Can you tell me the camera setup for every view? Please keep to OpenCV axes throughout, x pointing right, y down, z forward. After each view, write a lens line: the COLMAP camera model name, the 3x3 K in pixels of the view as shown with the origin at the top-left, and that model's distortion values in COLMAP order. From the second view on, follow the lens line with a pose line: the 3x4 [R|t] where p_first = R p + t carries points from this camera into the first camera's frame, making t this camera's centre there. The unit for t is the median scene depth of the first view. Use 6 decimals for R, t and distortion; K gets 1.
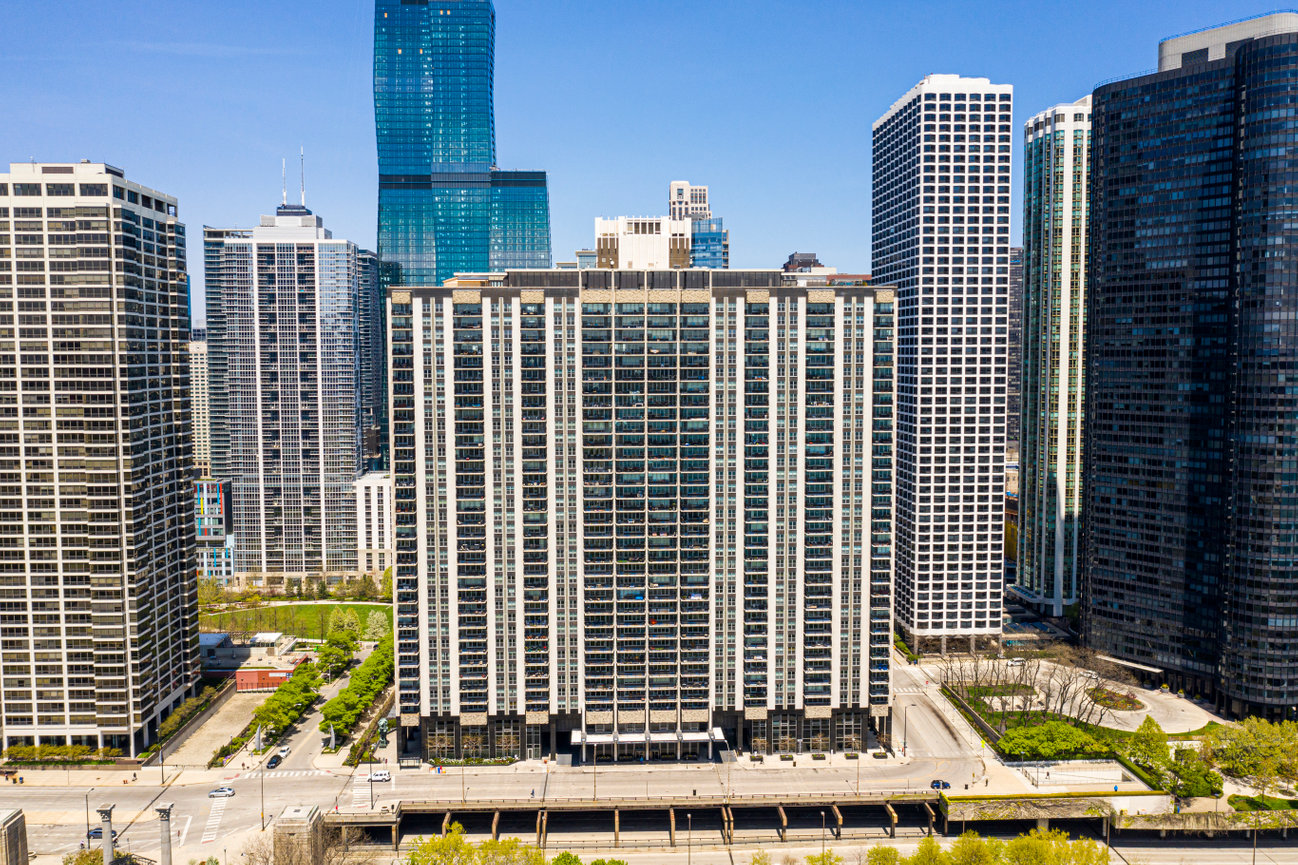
lens RADIAL K [[1030.3, 0, 649.0], [0, 1030.3, 432.5], [0, 0, 1]] dist [-0.014885, -0.000193]
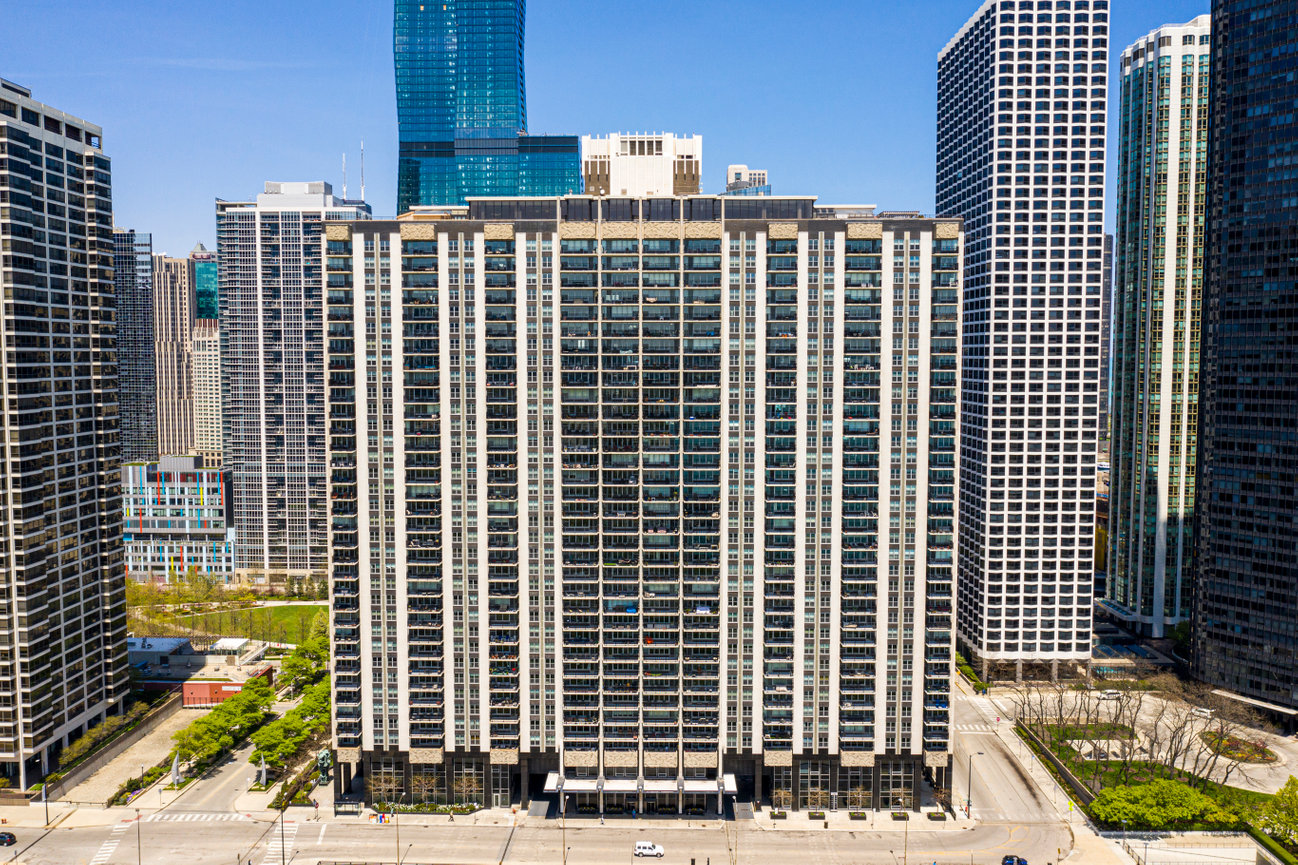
lens RADIAL K [[1030.3, 0, 649.0], [0, 1030.3, 432.5], [0, 0, 1]] dist [-0.014885, -0.000193]
pose [[0.997861, 0.008311, -0.064836, 0.054206], [-0.008409, 0.999964, -0.001239, 0.023611], [0.064824, 0.001781, 0.997895, 0.202964]]
